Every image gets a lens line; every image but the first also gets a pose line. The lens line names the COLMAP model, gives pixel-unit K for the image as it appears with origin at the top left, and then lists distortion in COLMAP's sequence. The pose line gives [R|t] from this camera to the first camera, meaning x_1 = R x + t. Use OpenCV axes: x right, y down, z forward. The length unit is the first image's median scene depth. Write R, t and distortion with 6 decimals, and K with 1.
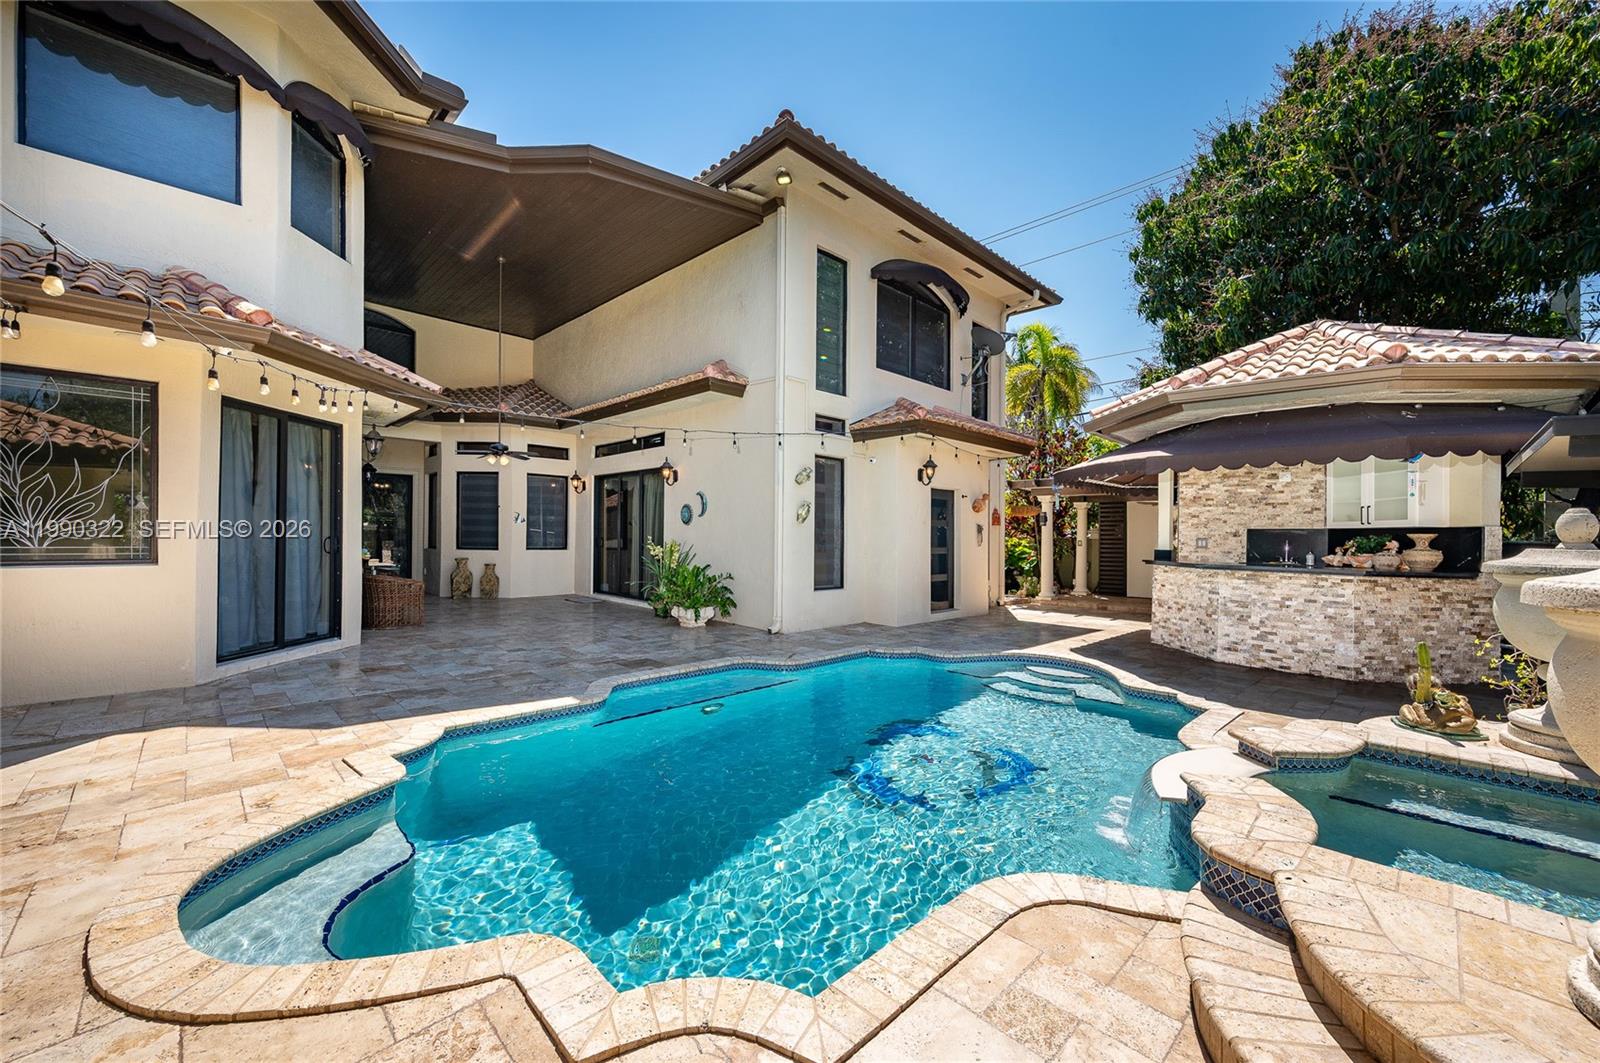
lens RADIAL K [[626.0, 0, 798.0], [0, 626.0, 535.5], [0, 0, 1]] dist [0.001873, 0.000460]
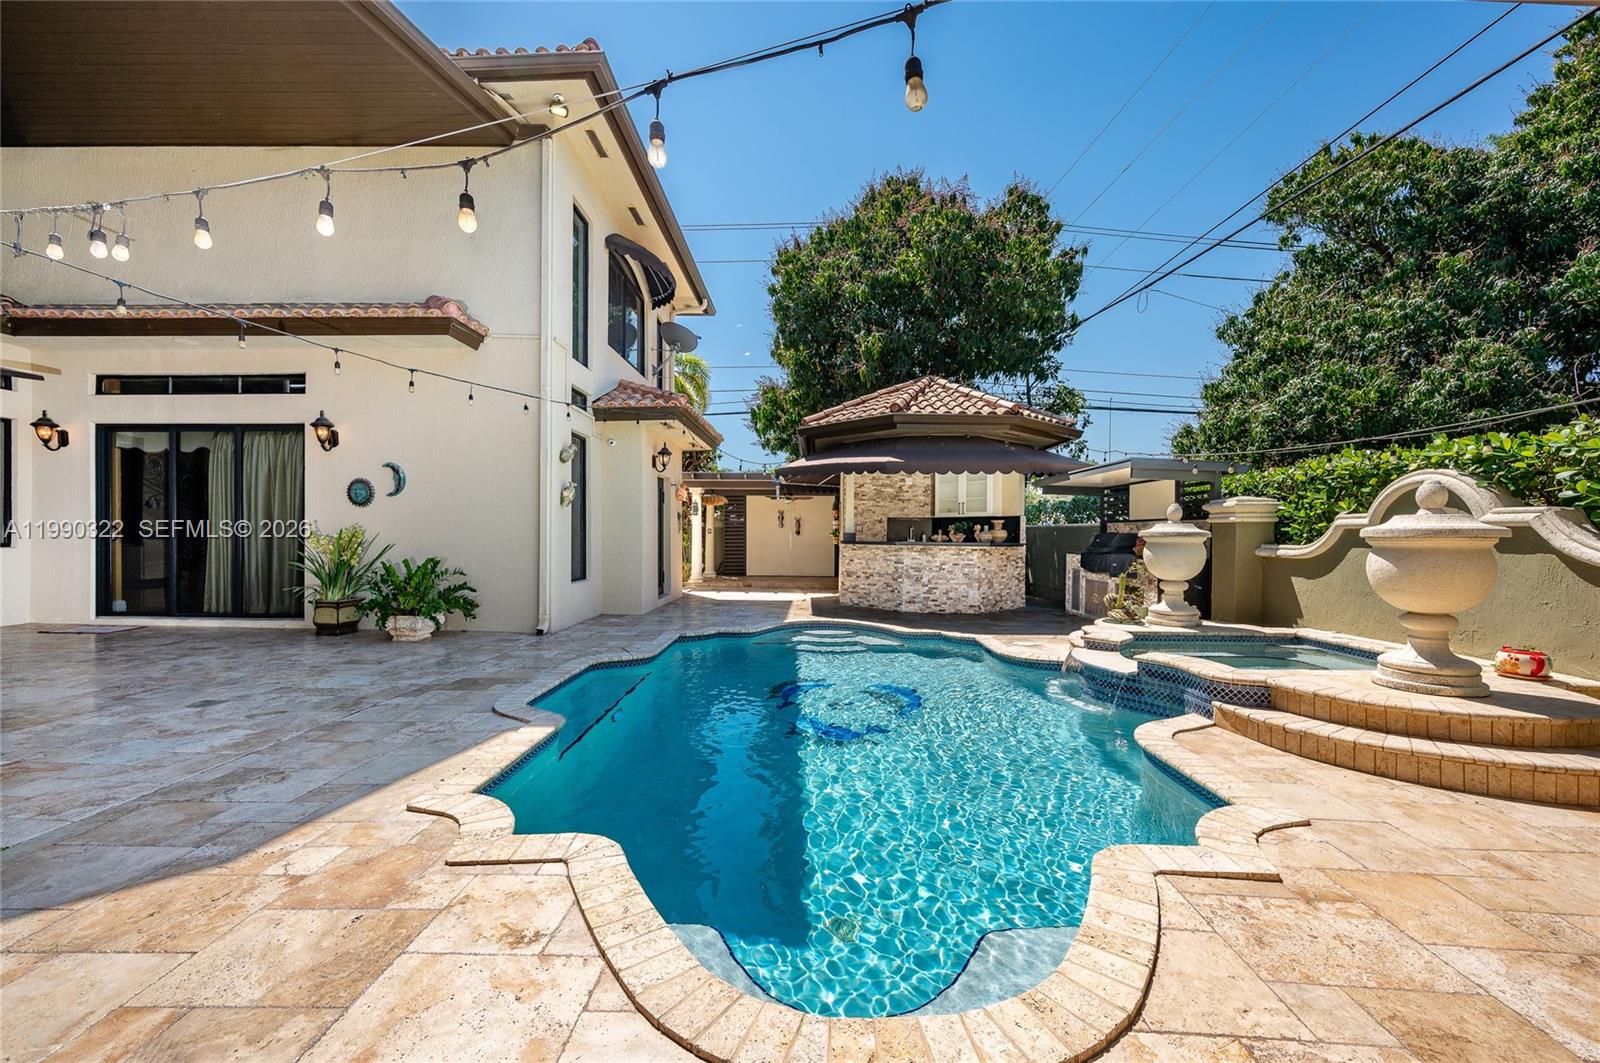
lens RADIAL K [[626.0, 0, 798.0], [0, 626.0, 535.5], [0, 0, 1]] dist [0.001873, 0.000460]
pose [[0.721389, -0.011073, 0.692441, -0.363835], [0.003415, 0.999917, 0.012432, 0.010952], [-0.692522, -0.006604, 0.721367, 0.129433]]
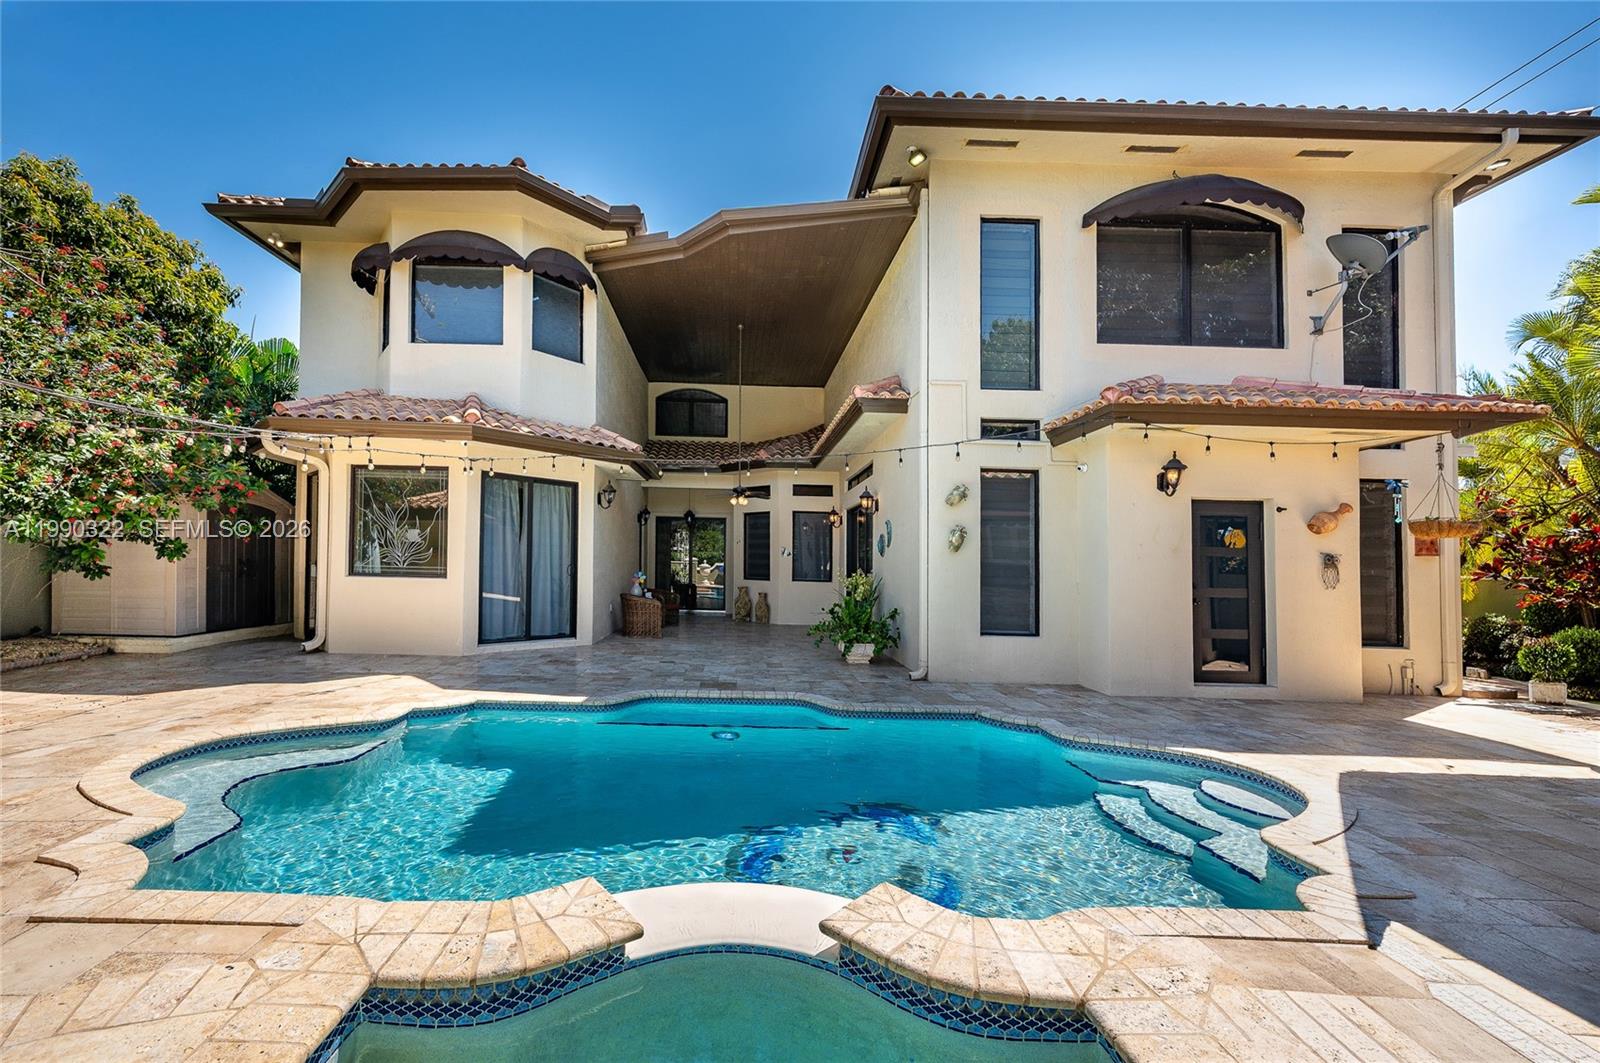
lens RADIAL K [[660.5, 0, 799.8], [0, 660.5, 558.2], [0, 0, 1]] dist [0.002849, 0.000339]
pose [[0.724217, -0.006646, -0.689540, 0.455911], [-0.014052, 0.999604, -0.024393, 0.013039], [0.689429, 0.027356, 0.723837, 0.216504]]
